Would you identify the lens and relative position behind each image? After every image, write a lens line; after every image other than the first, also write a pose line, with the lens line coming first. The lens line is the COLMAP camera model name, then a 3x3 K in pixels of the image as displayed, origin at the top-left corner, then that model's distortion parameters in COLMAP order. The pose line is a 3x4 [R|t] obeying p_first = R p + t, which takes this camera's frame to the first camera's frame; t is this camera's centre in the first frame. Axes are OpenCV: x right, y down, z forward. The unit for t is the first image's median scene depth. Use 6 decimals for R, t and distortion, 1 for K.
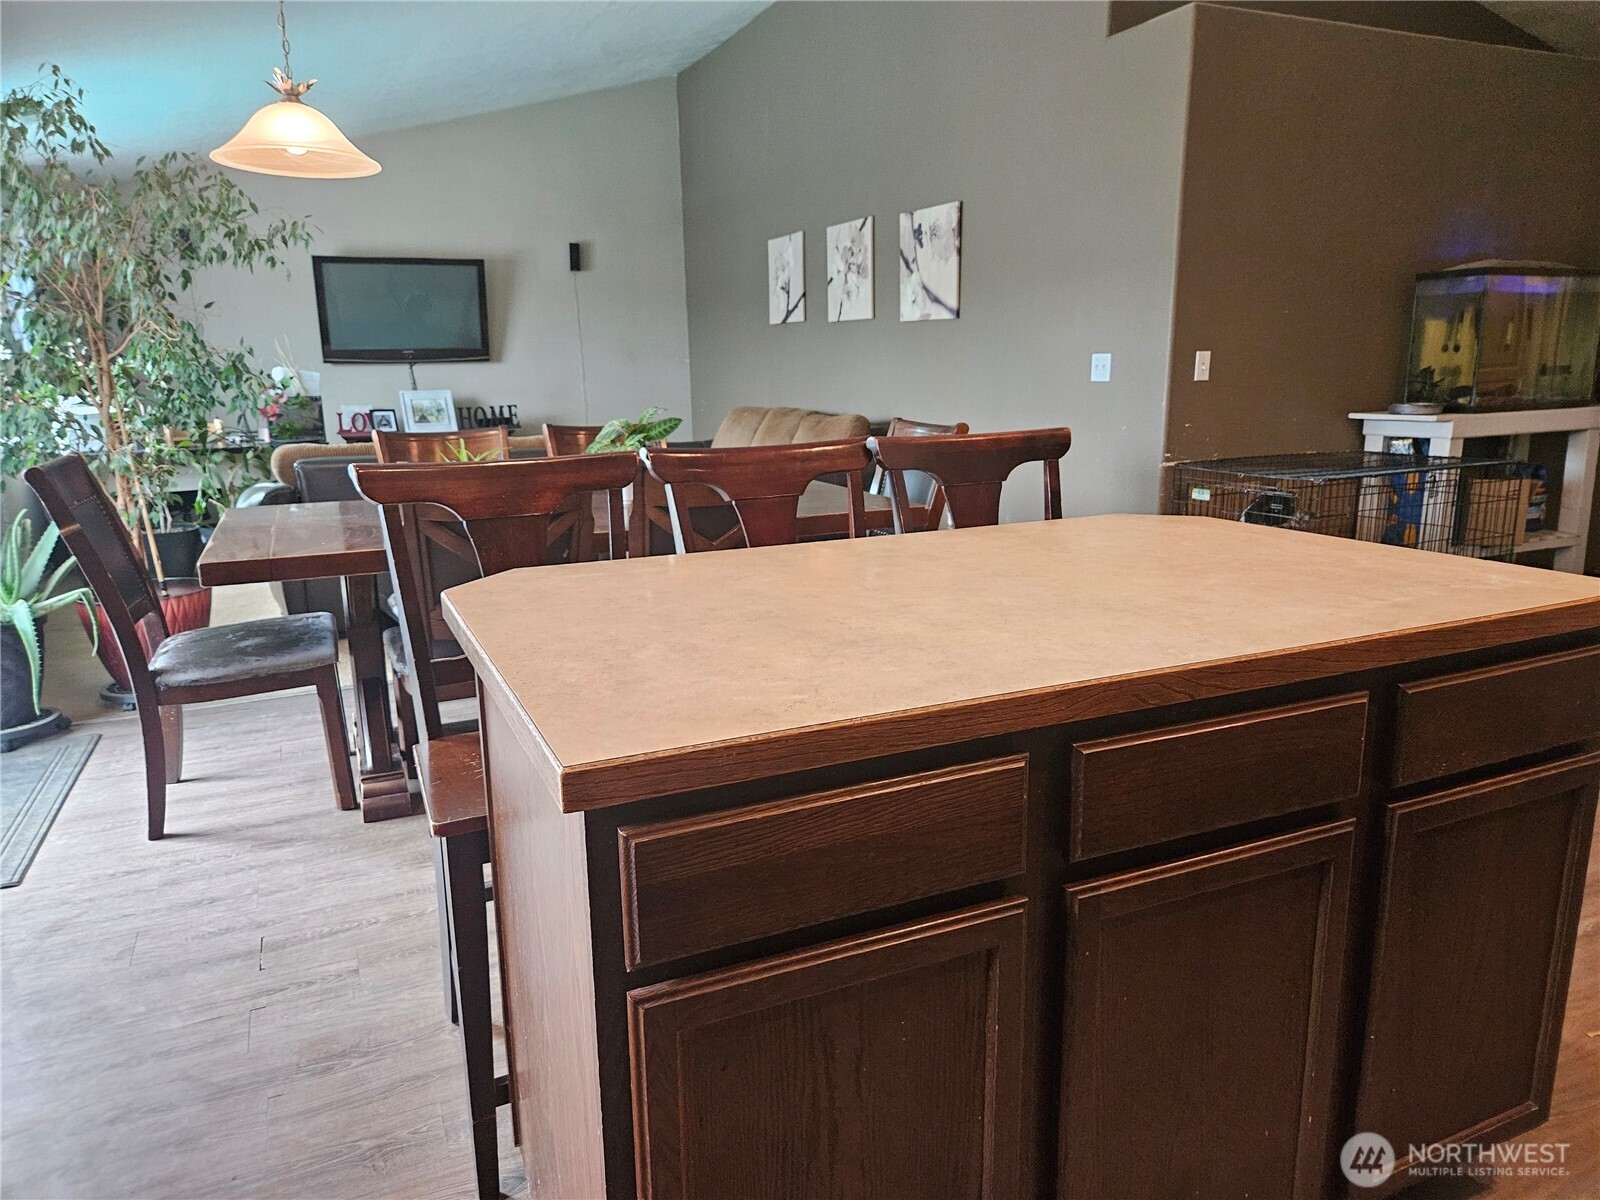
lens RADIAL K [[1064.4, 0, 781.0], [0, 1064.4, 605.9], [0, 0, 1]] dist [0.066408, -0.058879]
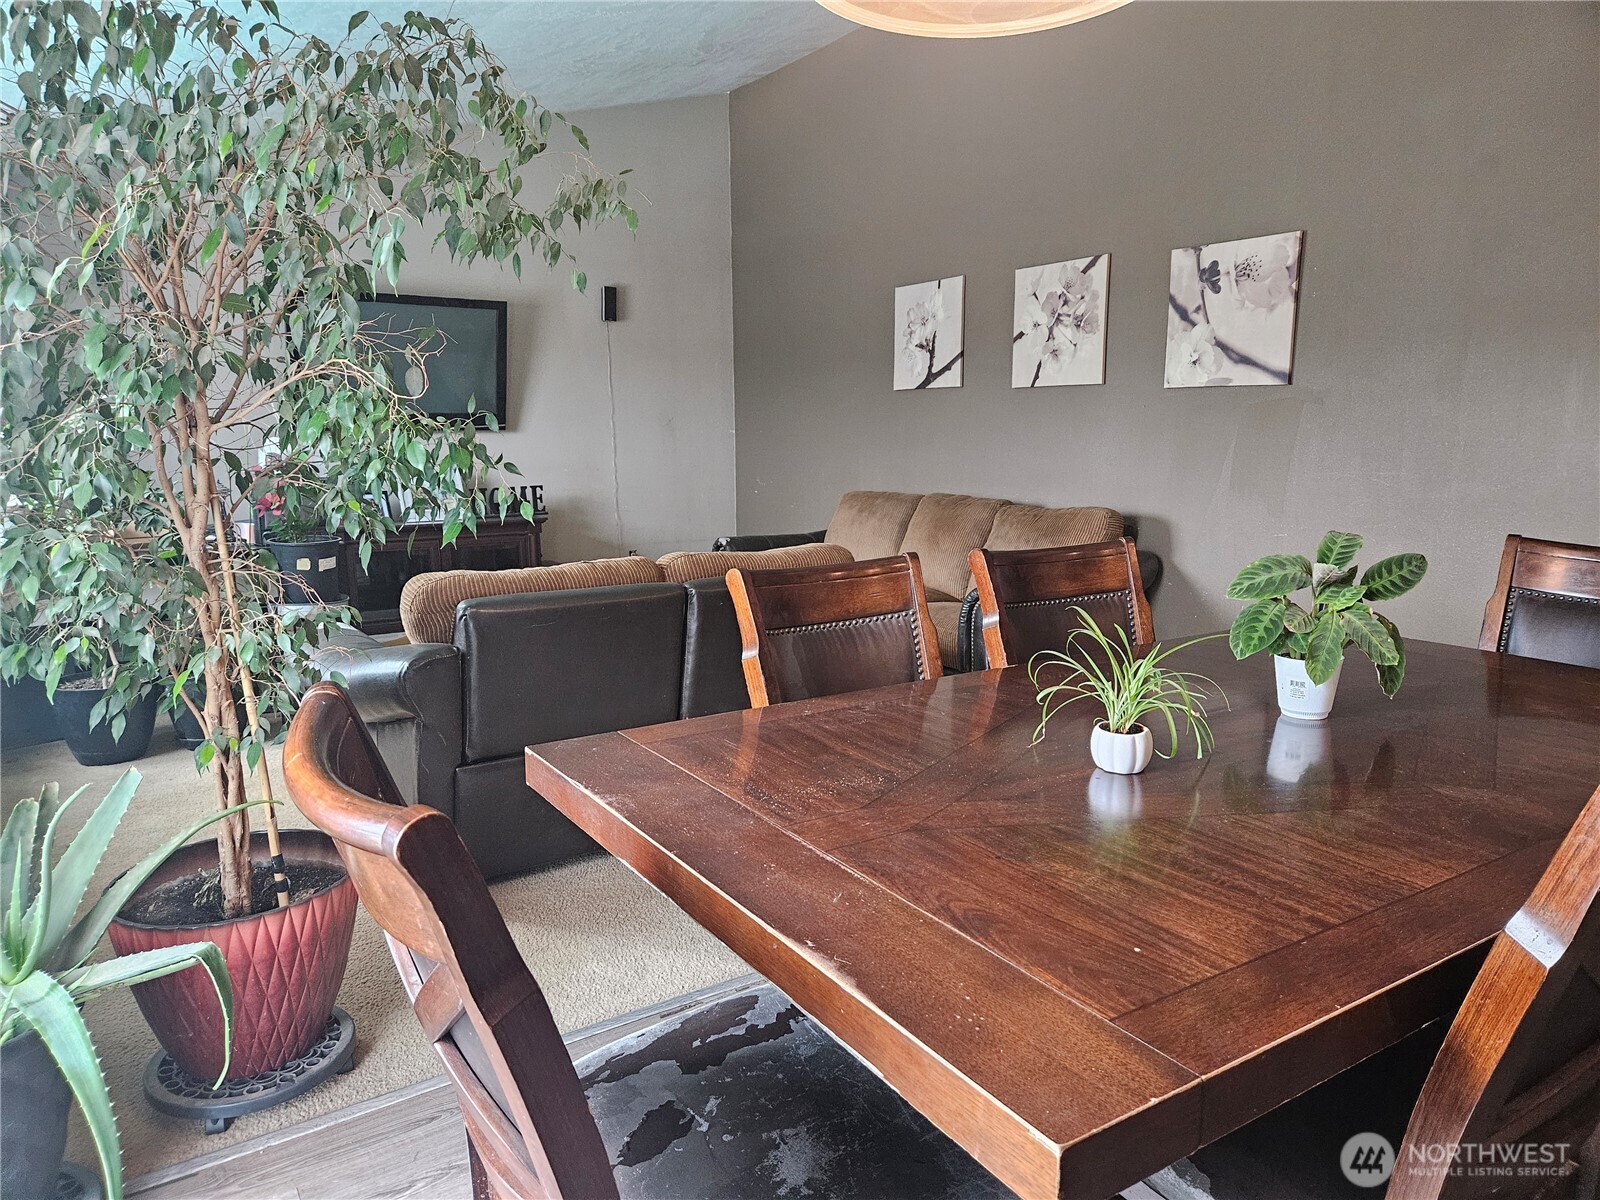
lens RADIAL K [[1064.4, 0, 791.6], [0, 1064.4, 605.9], [0, 0, 1]] dist [0.066408, -0.058879]
pose [[0.987851, -0.011040, 0.155013, -0.249263], [0.020524, 0.998005, -0.059713, -0.064910], [-0.154044, 0.062169, 0.986106, 0.271614]]
